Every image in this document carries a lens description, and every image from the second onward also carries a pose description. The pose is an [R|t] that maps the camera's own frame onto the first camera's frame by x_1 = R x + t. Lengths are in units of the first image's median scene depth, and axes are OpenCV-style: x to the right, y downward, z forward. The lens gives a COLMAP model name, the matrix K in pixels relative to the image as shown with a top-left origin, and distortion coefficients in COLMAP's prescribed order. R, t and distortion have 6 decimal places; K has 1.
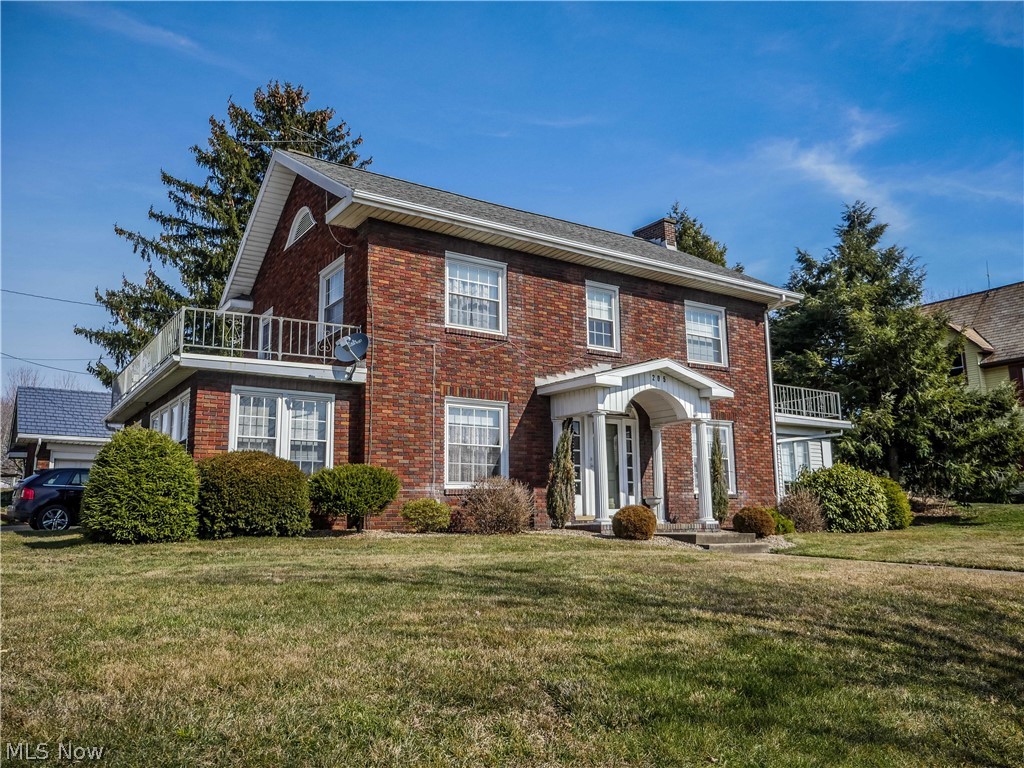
lens RADIAL K [[817.8, 0, 512.0], [0, 817.8, 384.0], [0, 0, 1]] dist [0.017126, 0.002563]
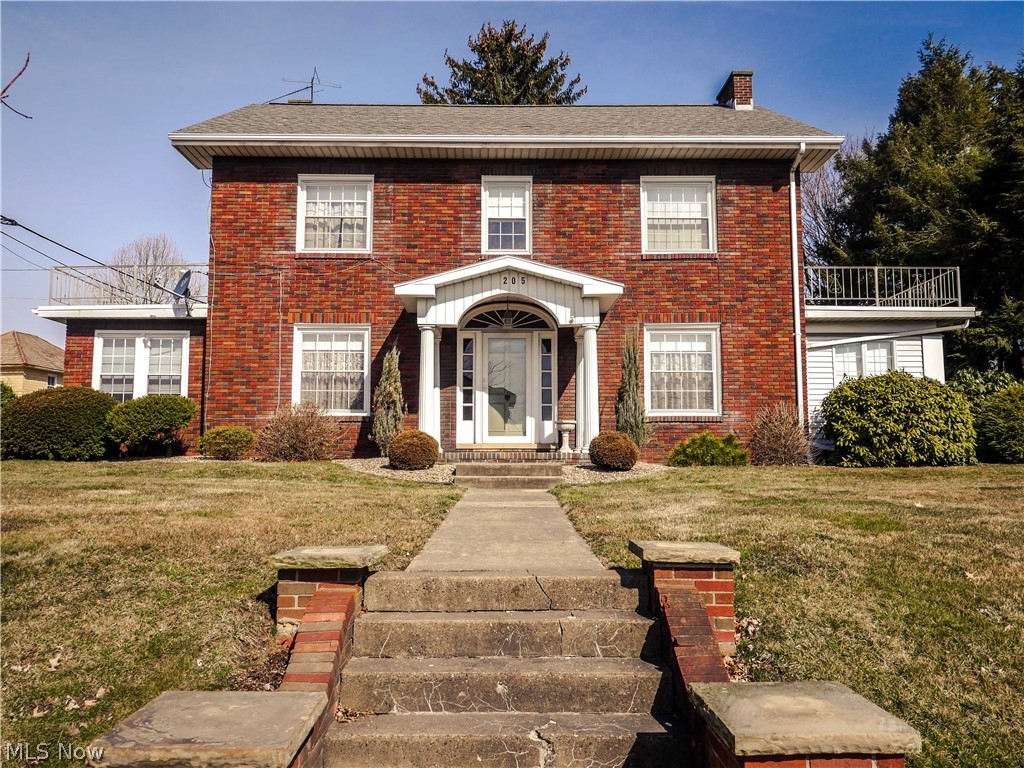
lens RADIAL K [[817.8, 0, 512.0], [0, 817.8, 384.0], [0, 0, 1]] dist [0.017126, 0.002563]
pose [[0.833694, -0.042163, -0.550614, 0.638699], [0.086453, 0.994752, 0.054726, 0.052938], [0.545417, -0.093227, 0.832964, 0.292553]]
